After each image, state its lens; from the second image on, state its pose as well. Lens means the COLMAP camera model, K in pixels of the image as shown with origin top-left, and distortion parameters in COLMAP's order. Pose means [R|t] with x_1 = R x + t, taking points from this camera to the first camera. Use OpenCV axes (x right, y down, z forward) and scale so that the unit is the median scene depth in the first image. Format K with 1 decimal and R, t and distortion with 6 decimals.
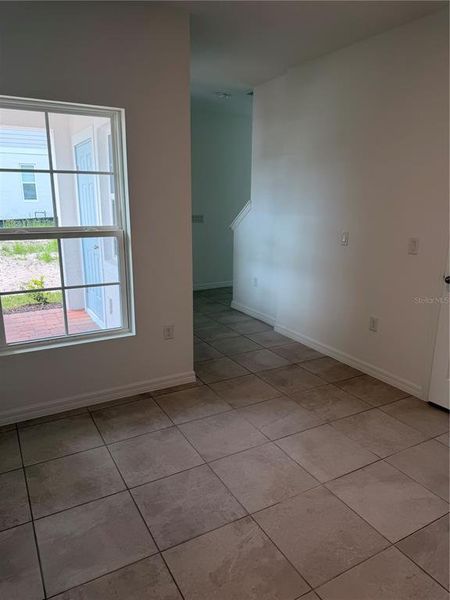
lens RADIAL K [[427.2, 0, 225.0], [0, 427.2, 301.9], [0, 0, 1]] dist [0.002012, -0.006145]
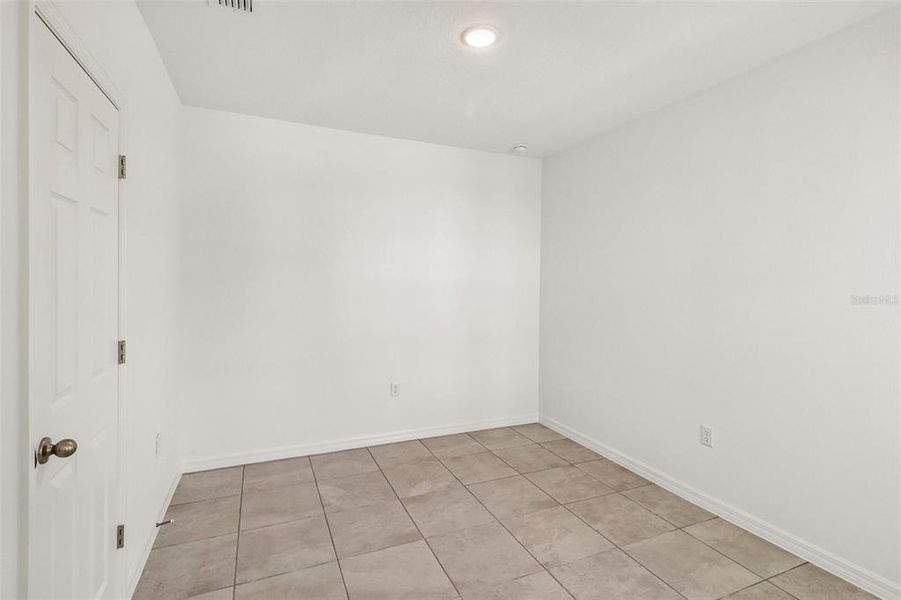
lens RADIAL K [[423.9, 0, 446.6], [0, 423.9, 296.8], [0, 0, 1]] dist [-0.005069, -0.001407]
pose [[-0.993857, -0.017945, 0.109211, 0.124953], [0.014021, 0.958403, 0.285075, -0.264987], [-0.109783, 0.284854, -0.952263, 1.158877]]
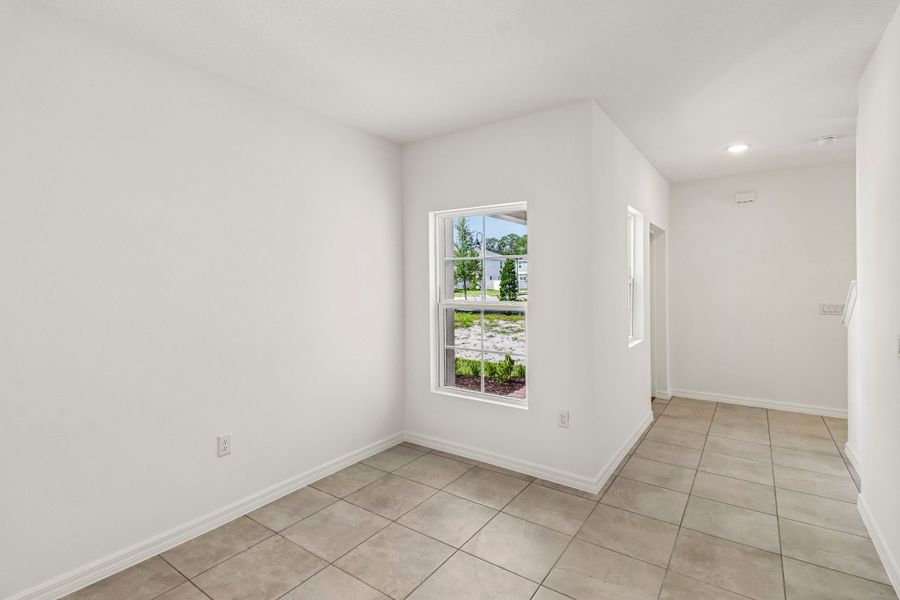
lens RADIAL K [[423.4, 0, 450.2], [0, 423.4, 279.0], [0, 0, 1]] dist [-0.005069, -0.001407]
pose [[0.426222, -0.016311, -0.904472, 0.598276], [-0.221352, 0.967563, -0.121758, -0.055038], [0.877120, 0.252102, 0.408786, 0.357752]]
